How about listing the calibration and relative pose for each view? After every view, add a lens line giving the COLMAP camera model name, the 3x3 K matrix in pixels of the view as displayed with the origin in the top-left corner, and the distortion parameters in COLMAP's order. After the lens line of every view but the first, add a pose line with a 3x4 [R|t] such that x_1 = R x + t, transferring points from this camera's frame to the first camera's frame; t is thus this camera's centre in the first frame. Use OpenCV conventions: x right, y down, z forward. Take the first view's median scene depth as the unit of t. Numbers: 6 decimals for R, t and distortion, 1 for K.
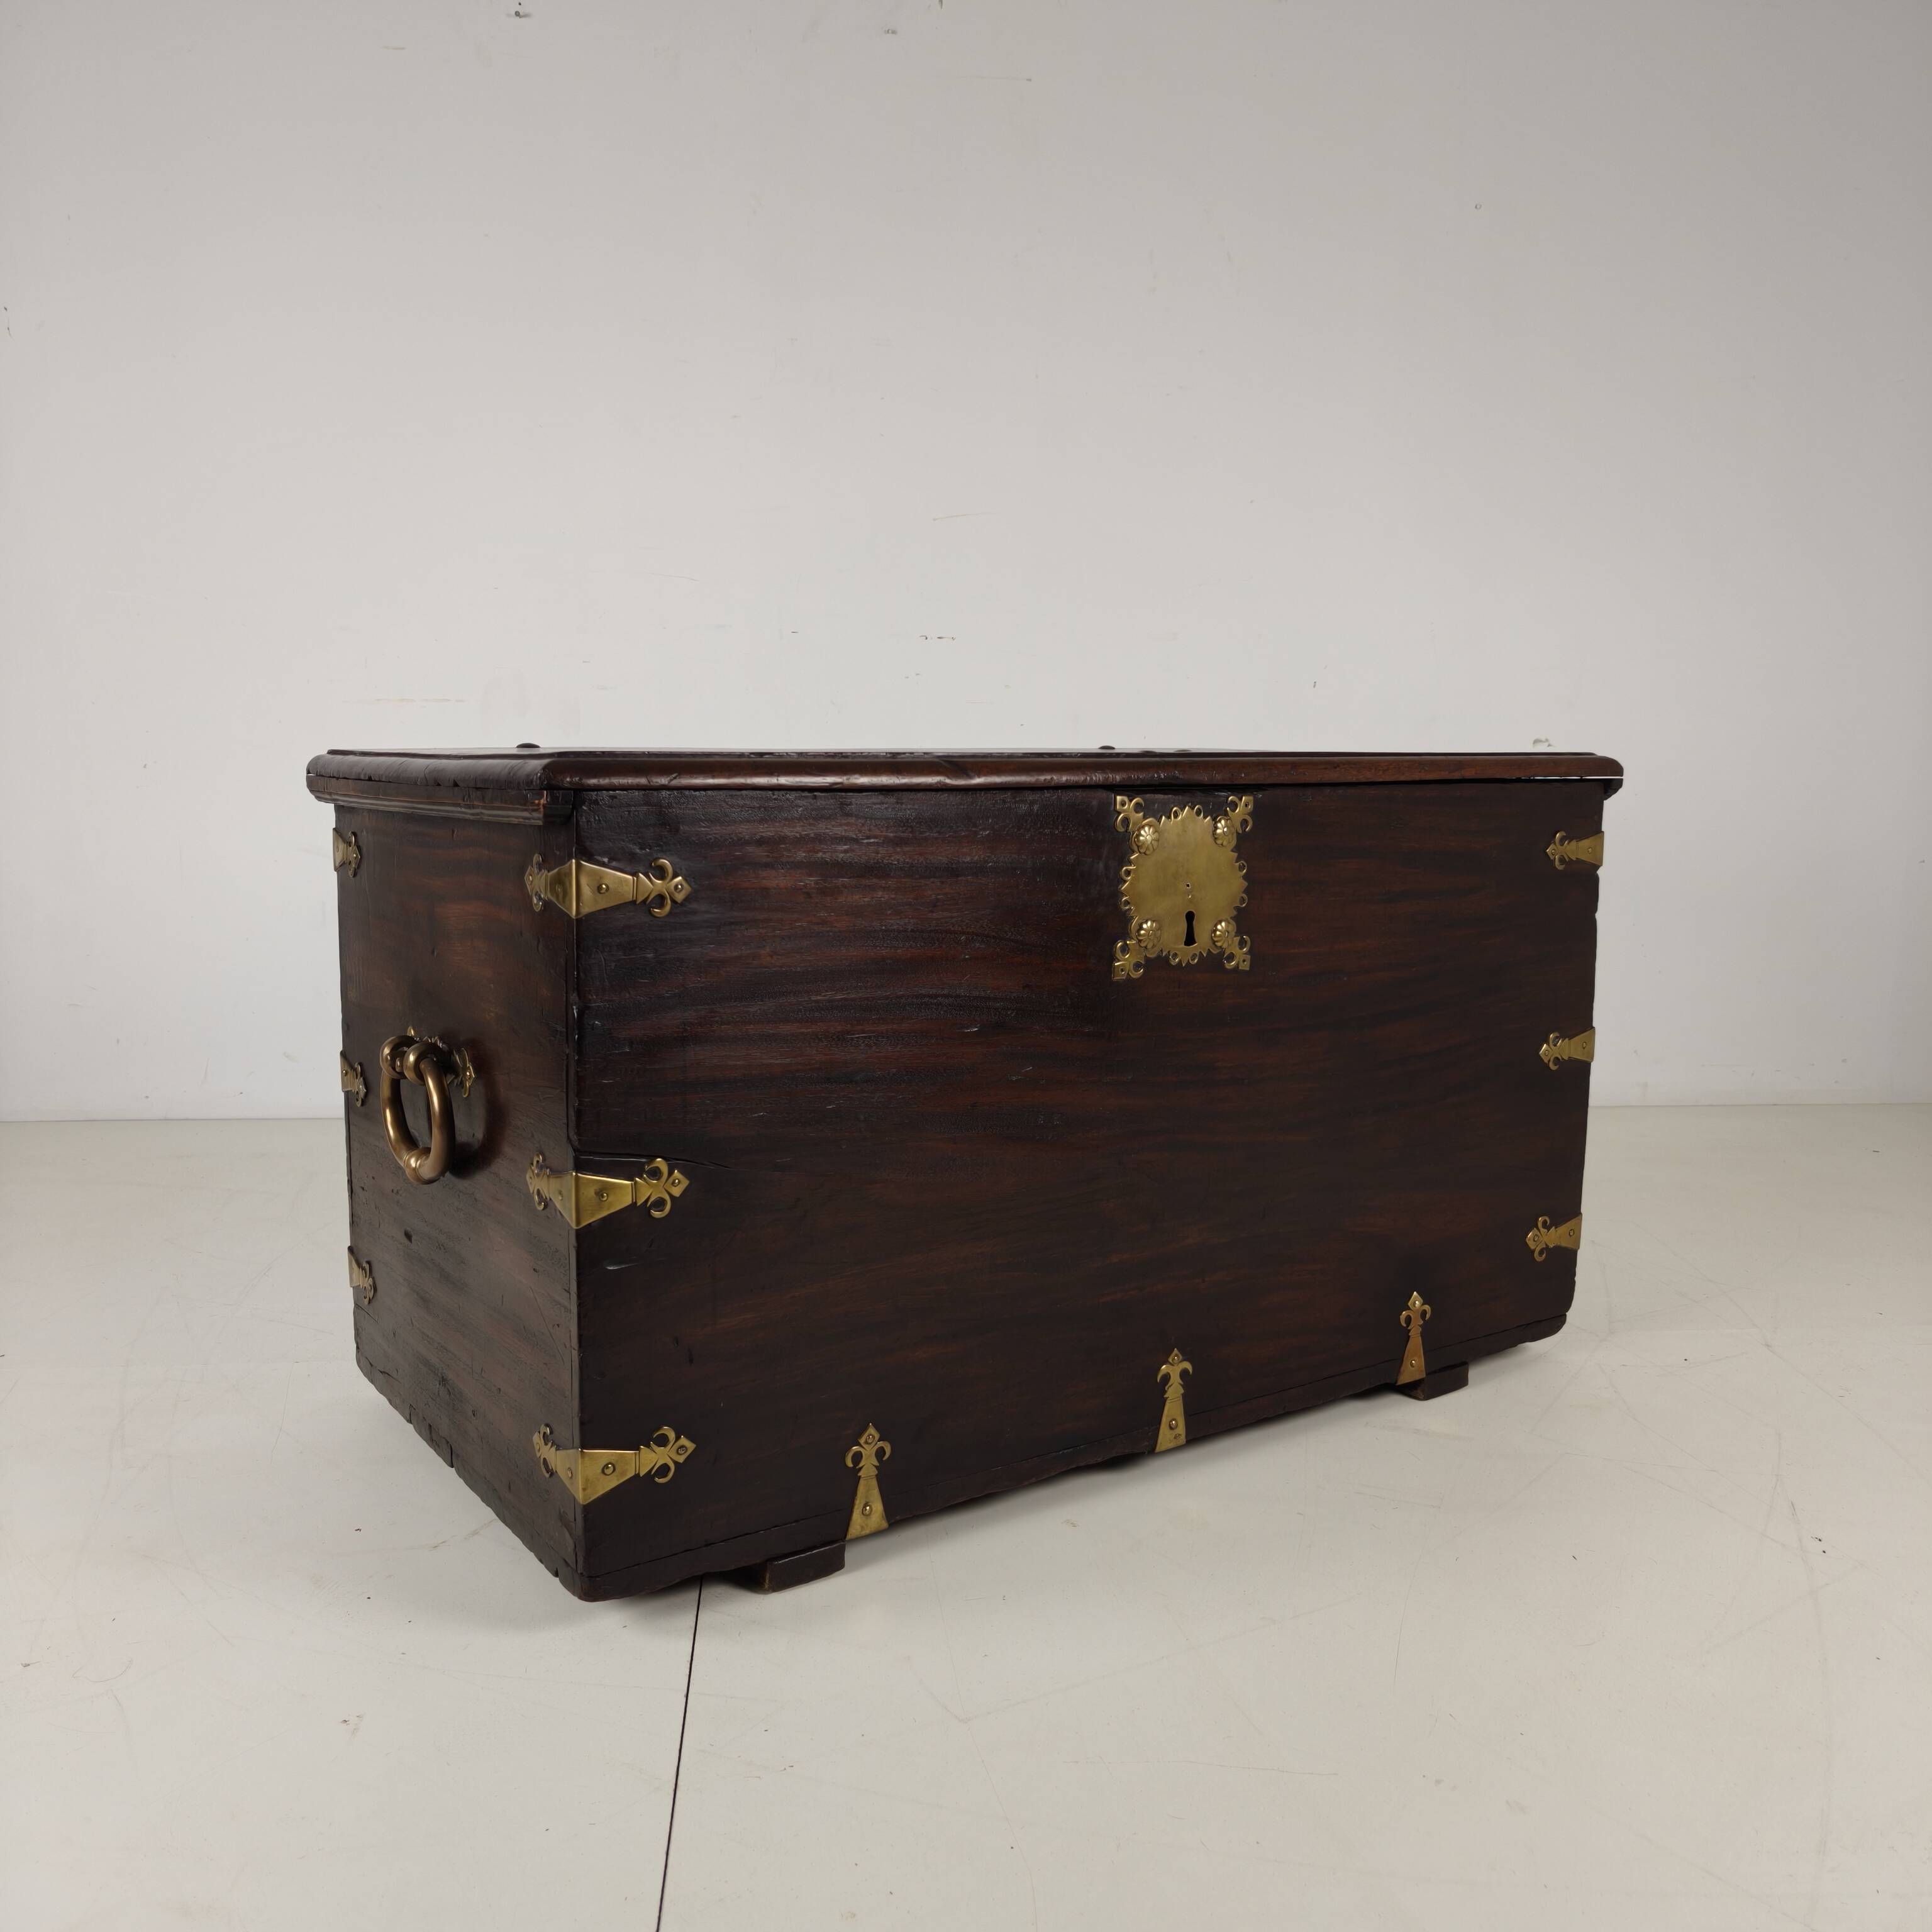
lens RADIAL K [[1765.3, 0, 978.3], [0, 1765.3, 970.4], [0, 0, 1]] dist [0.022466, 0.000000]
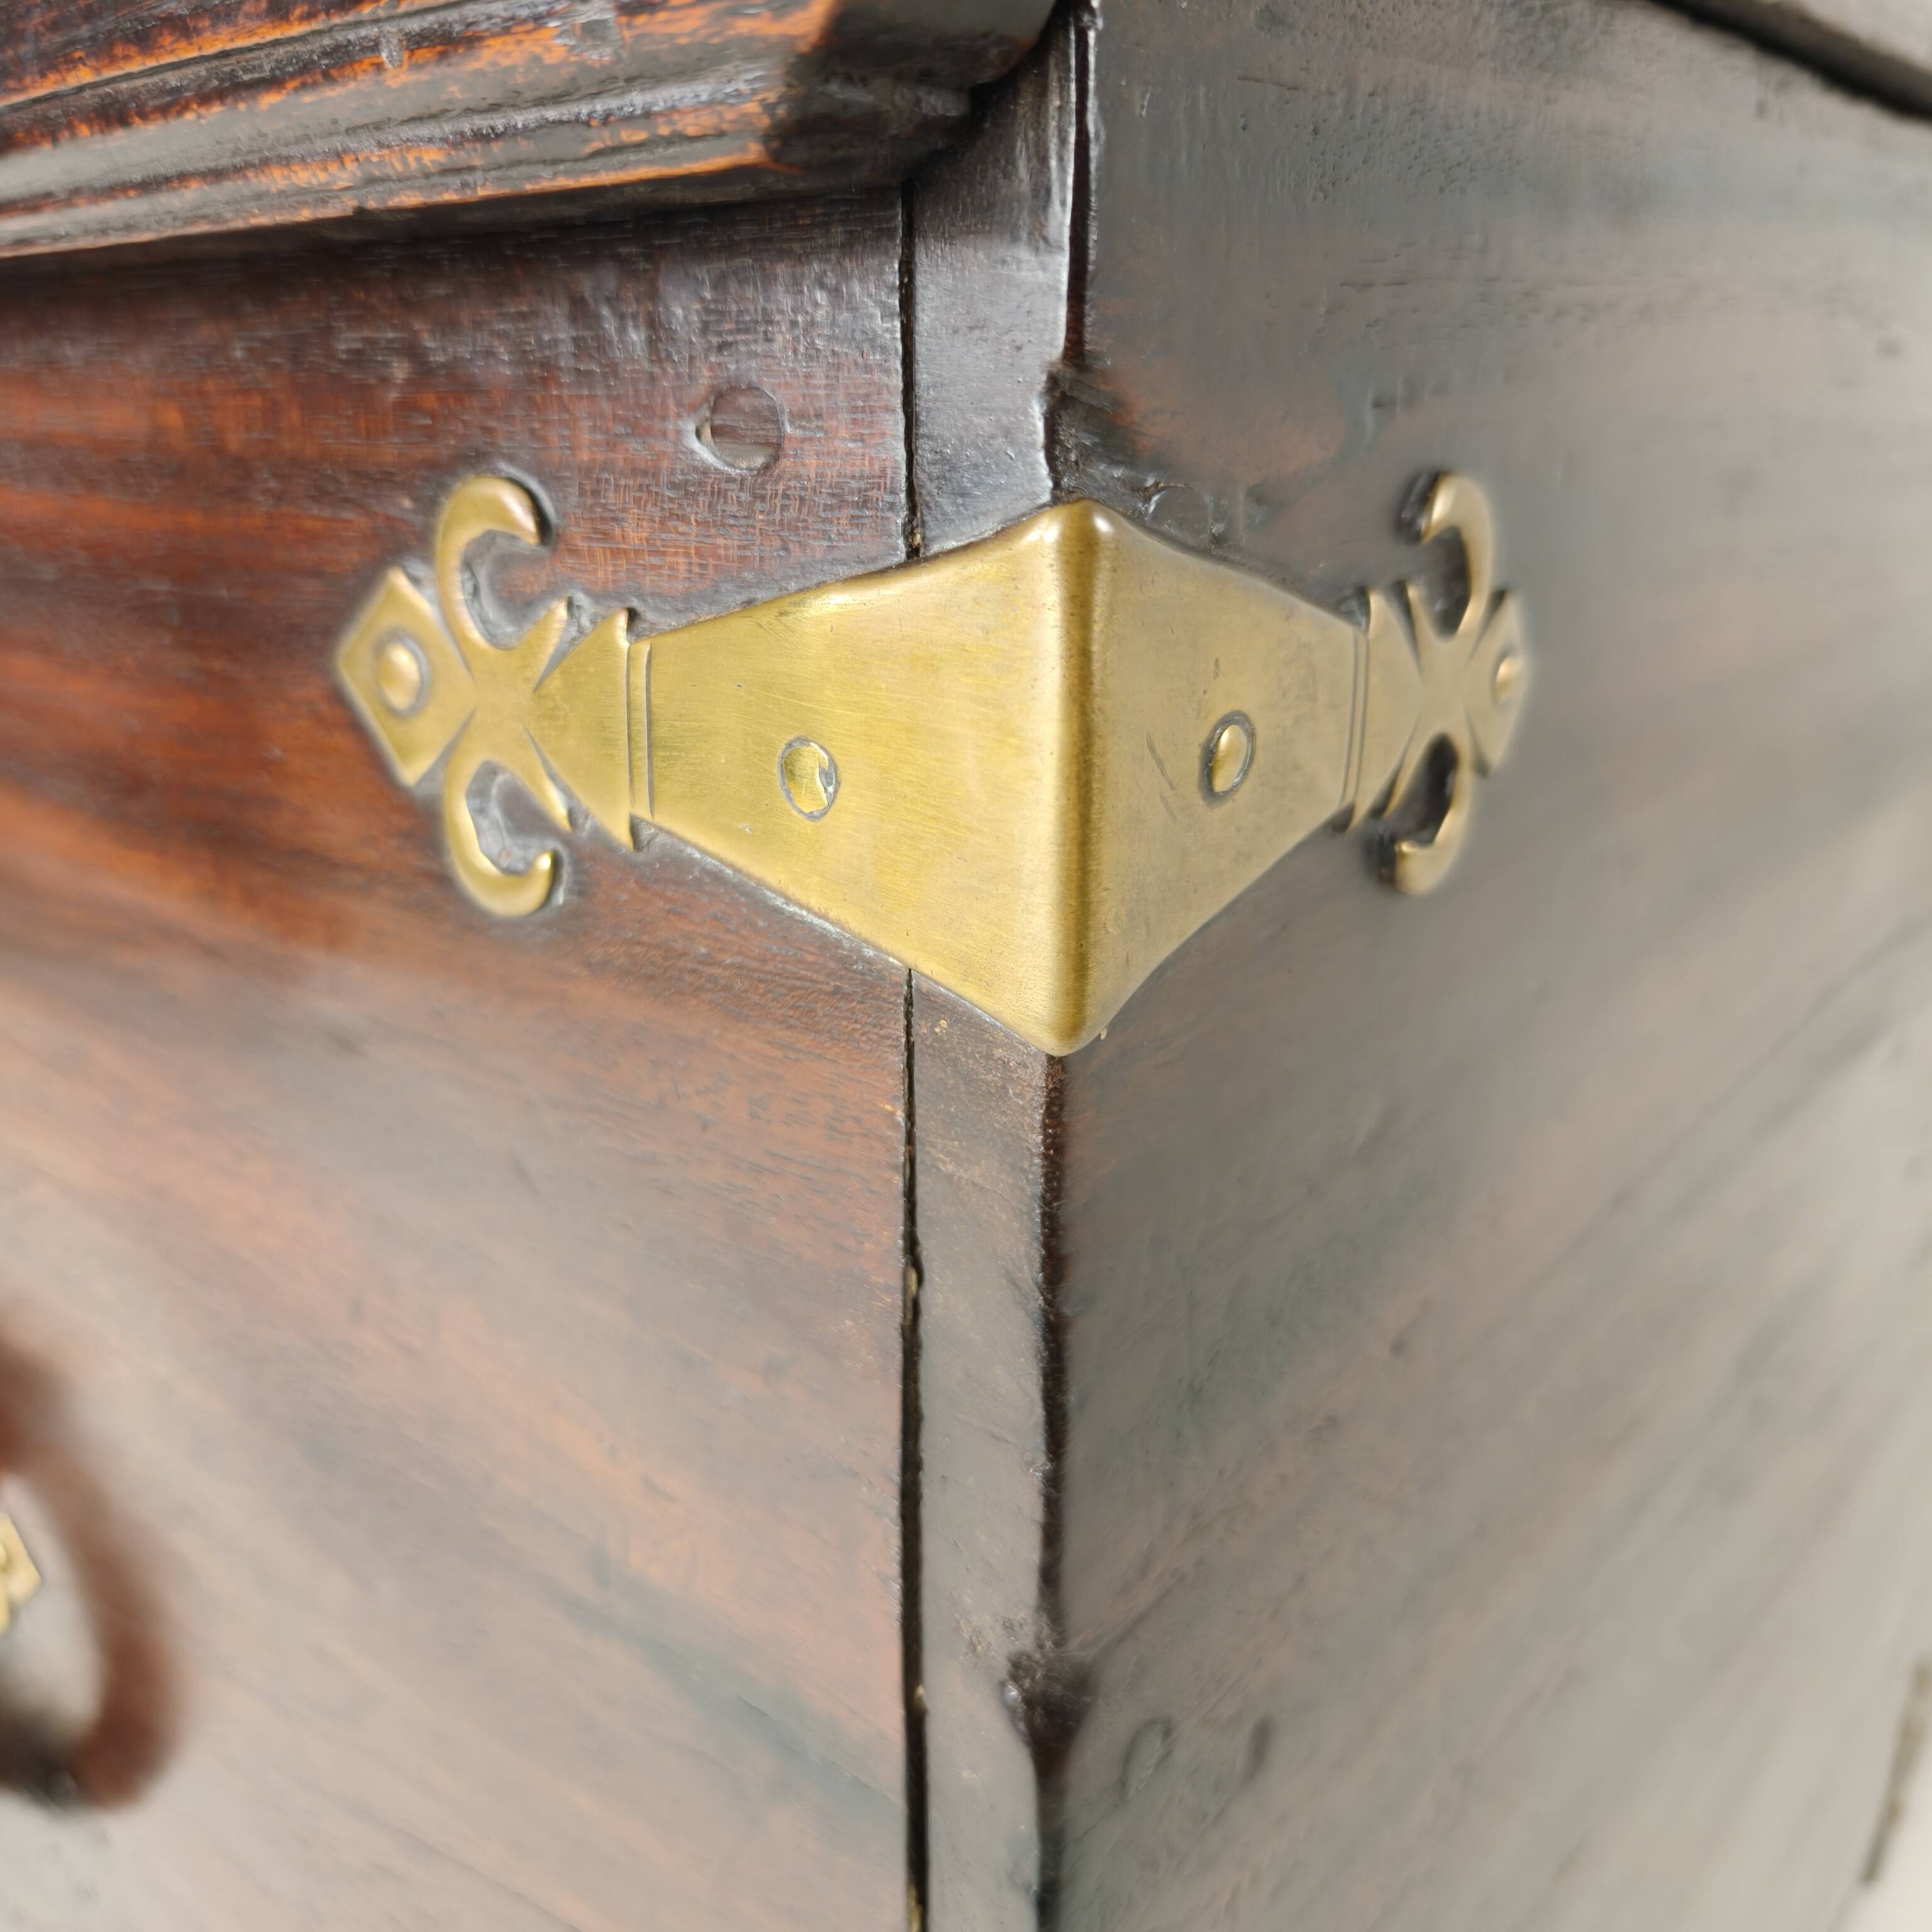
lens RADIAL K [[1765.3, 0, 957.9], [0, 1765.3, 974.4], [0, 0, 1]] dist [0.022466, 0.000000]
pose [[0.964151, -0.103896, 0.244168, -0.208930], [0.054129, 0.977820, 0.202332, -0.045625], [-0.259774, -0.181862, 0.948390, 0.722593]]
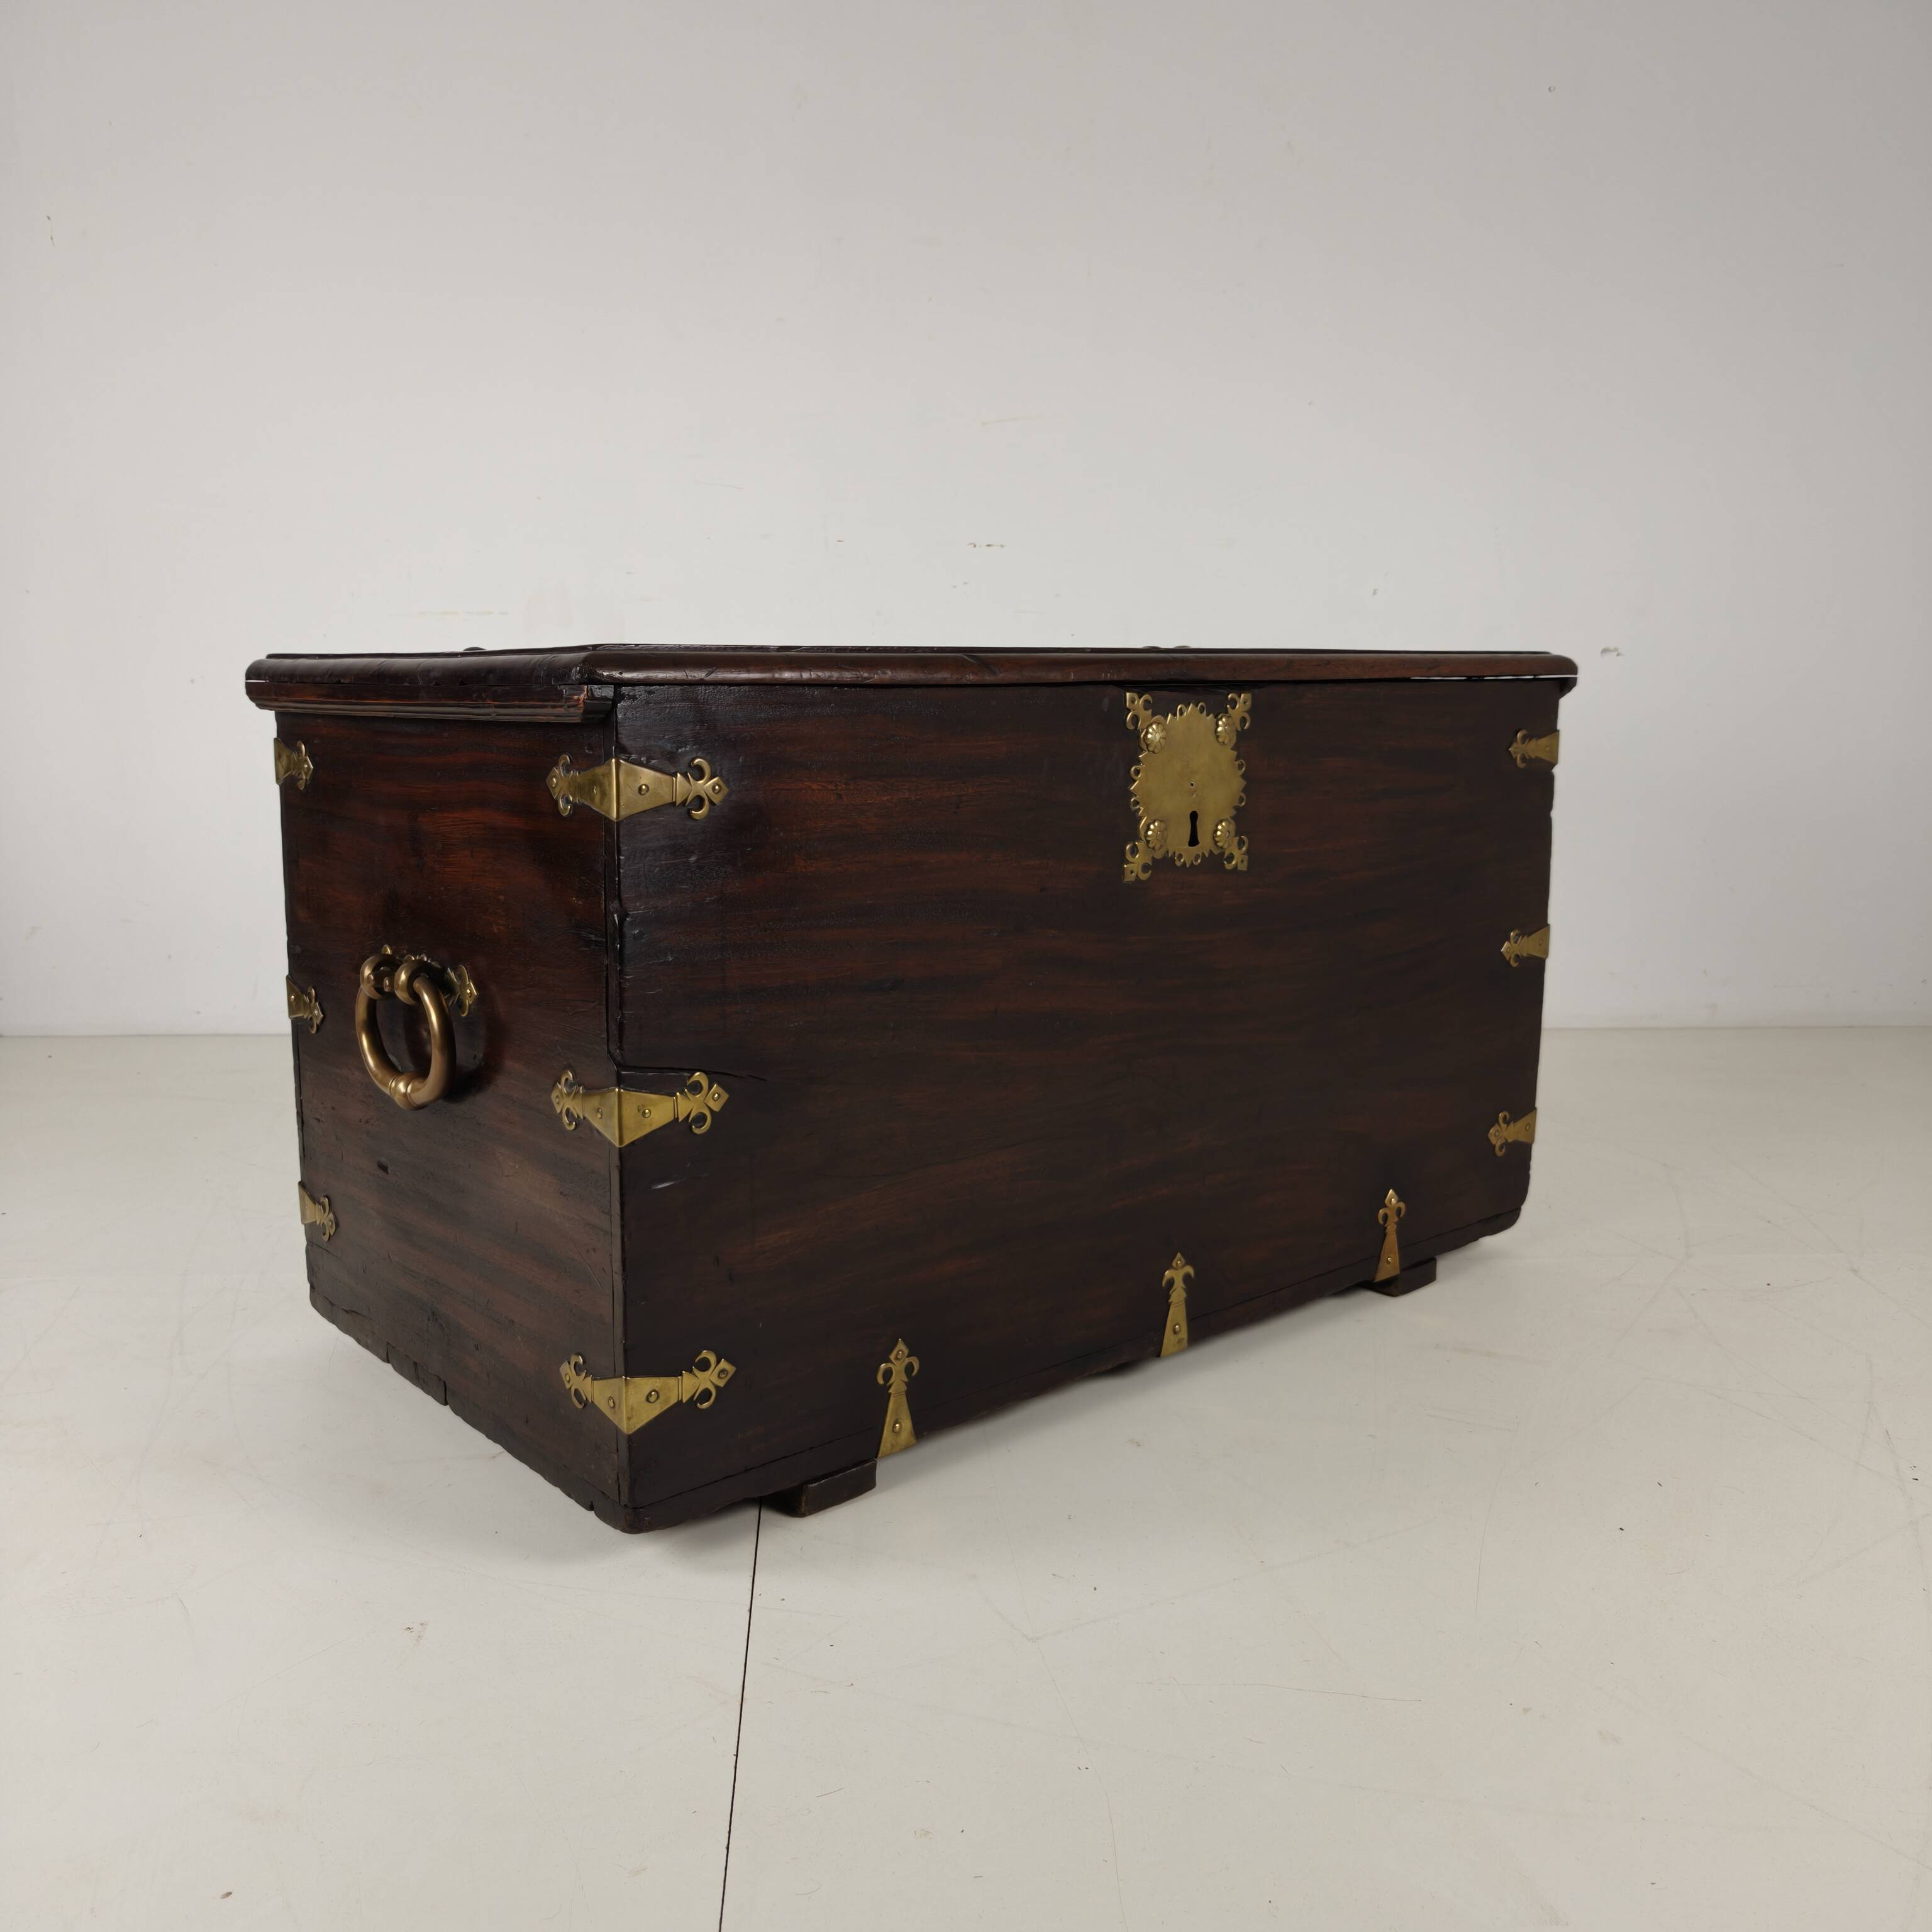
lens RADIAL K [[1765.3, 0, 944.8], [0, 1765.3, 954.3], [0, 0, 1]] dist [0.022466, 0.000000]
pose [[0.995049, -0.022307, 0.096845, -0.117374], [0.019177, 0.999267, 0.033125, 0.011216], [-0.097513, -0.031104, 0.994748, 0.031719]]
